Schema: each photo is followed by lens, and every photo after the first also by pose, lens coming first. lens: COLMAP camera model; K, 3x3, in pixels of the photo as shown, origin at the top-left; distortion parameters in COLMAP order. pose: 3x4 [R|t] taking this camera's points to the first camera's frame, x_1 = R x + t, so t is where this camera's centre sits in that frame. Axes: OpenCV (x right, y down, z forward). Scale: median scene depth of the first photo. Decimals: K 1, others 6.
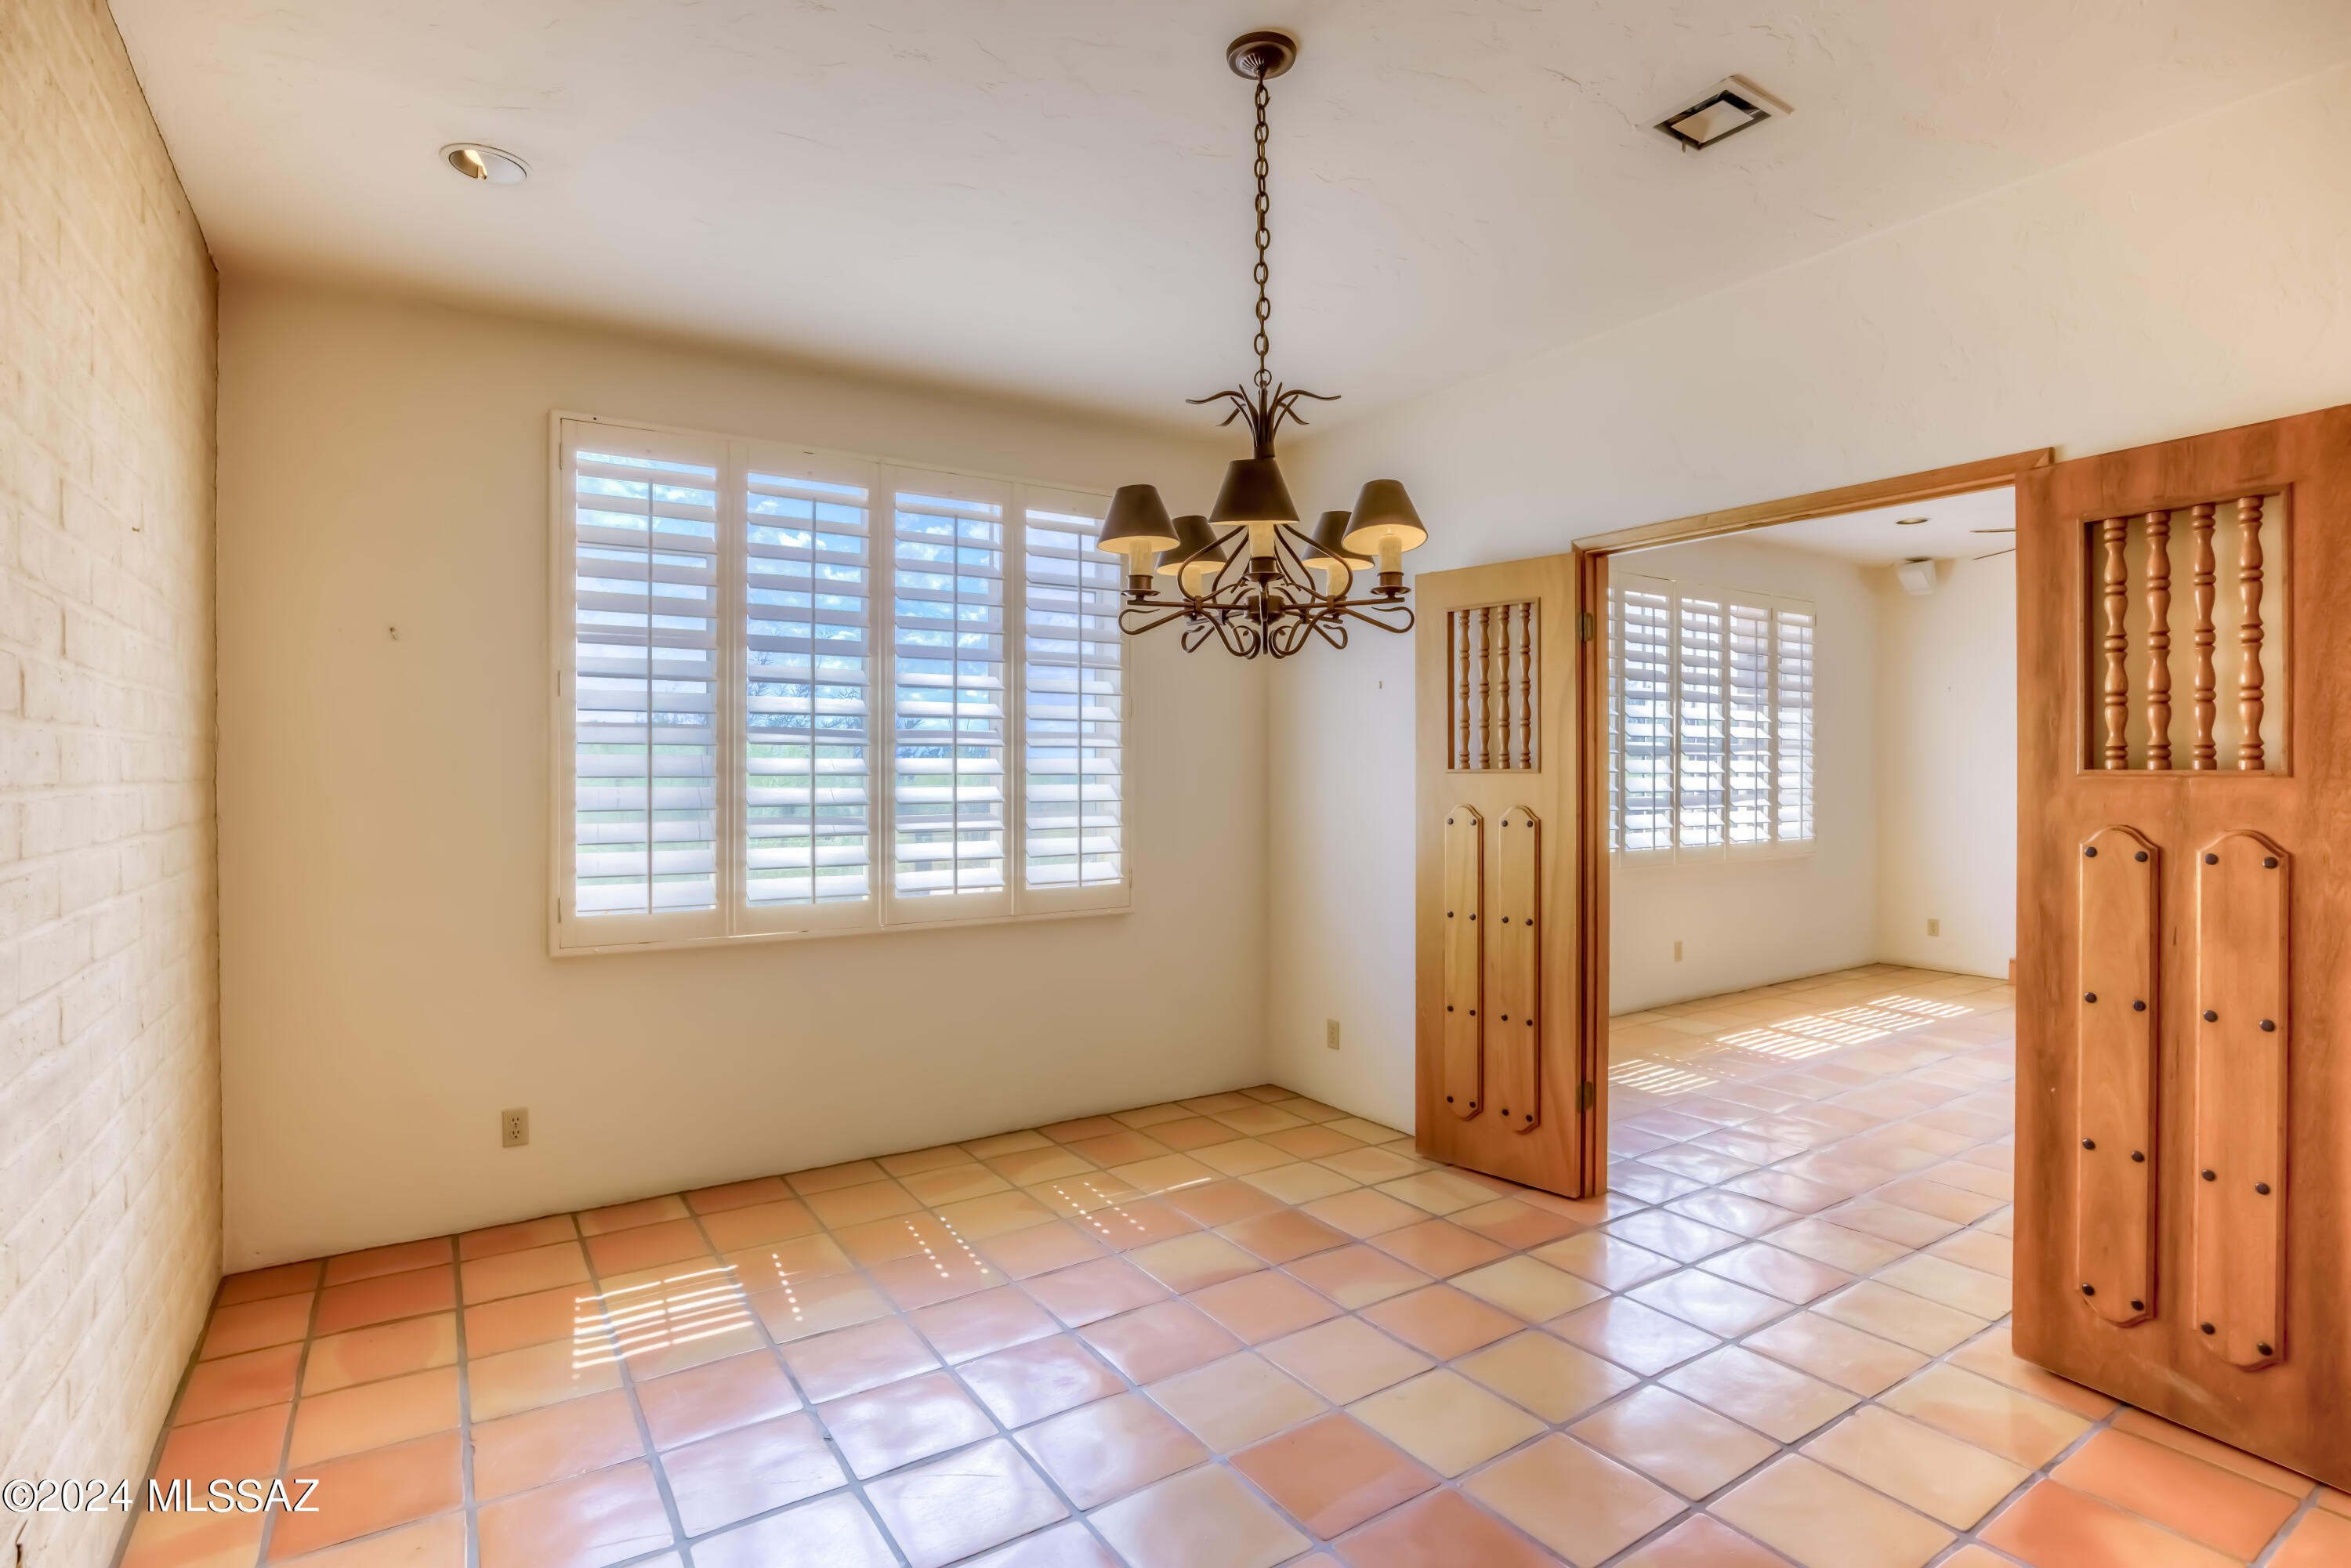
lens RADIAL K [[1151.6, 0, 1154.2], [0, 1151.6, 773.9], [0, 0, 1]] dist [-0.021138, -0.000649]
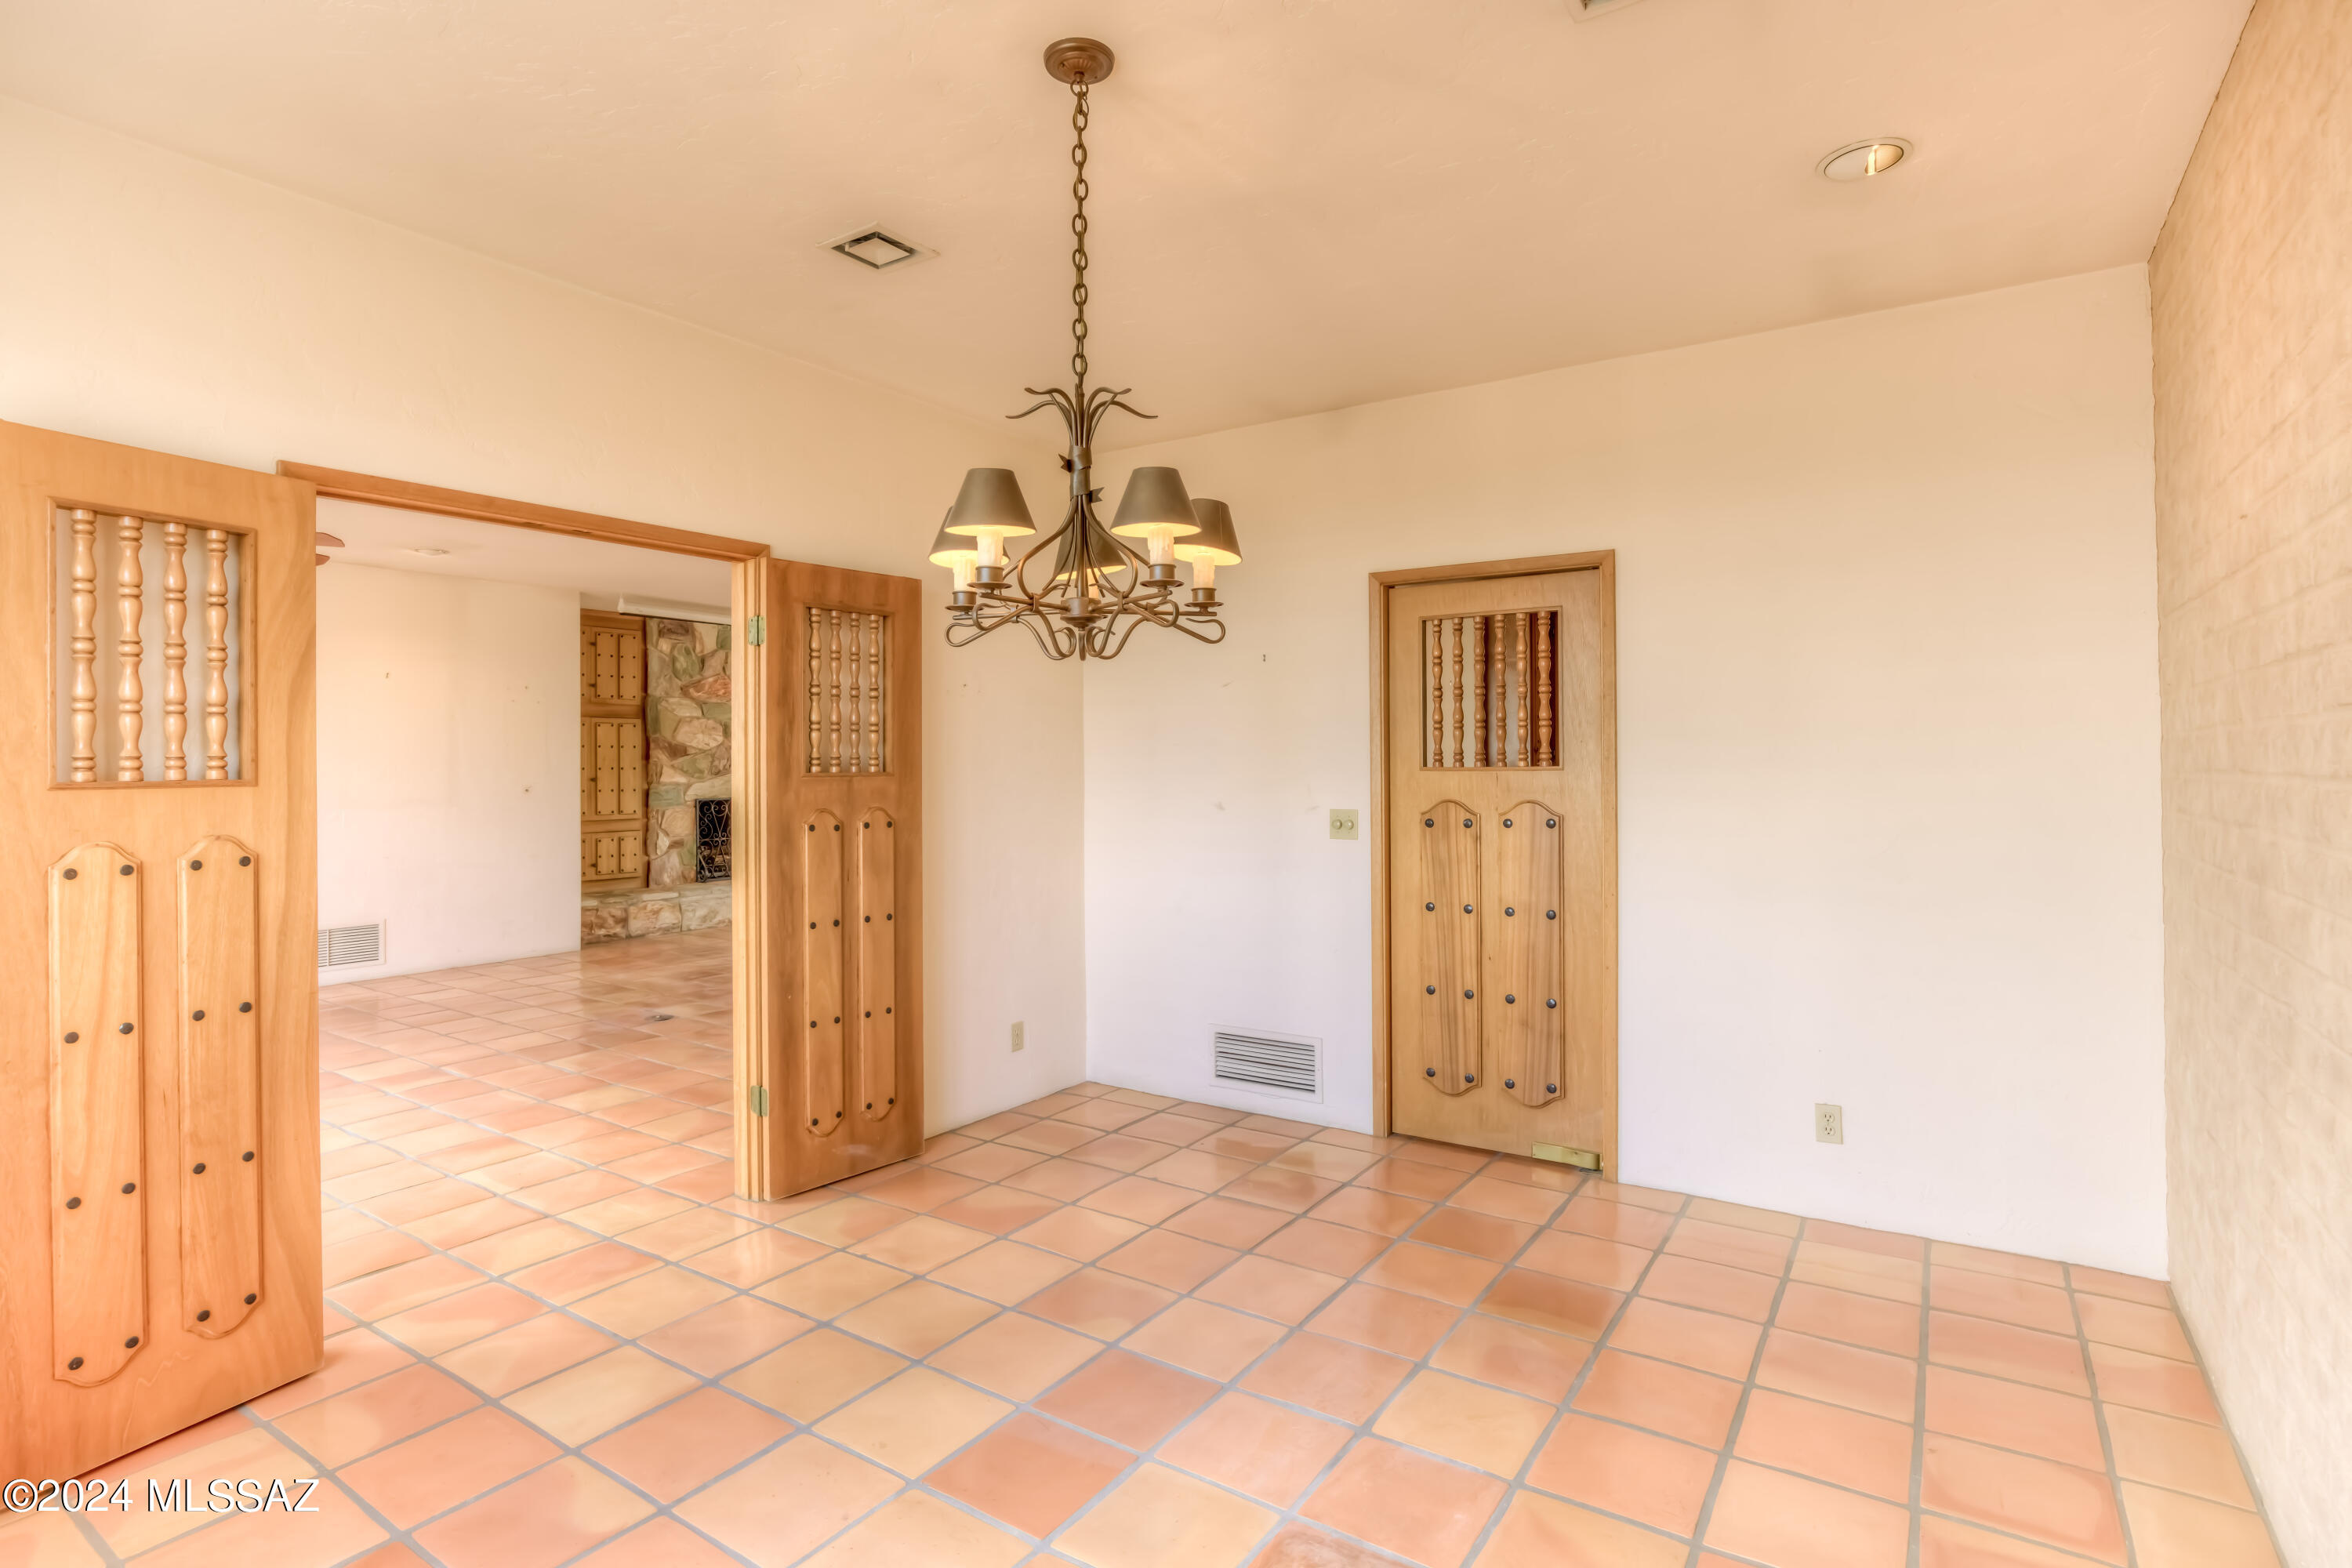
lens RADIAL K [[1152.1, 0, 1154.4], [0, 1152.1, 779.7], [0, 0, 1]] dist [-0.021138, -0.000649]
pose [[-0.387575, -0.004079, 0.921829, -0.743544], [0.015334, 0.999823, 0.010872, -0.003971], [-0.921711, 0.018349, -0.387443, 1.170182]]
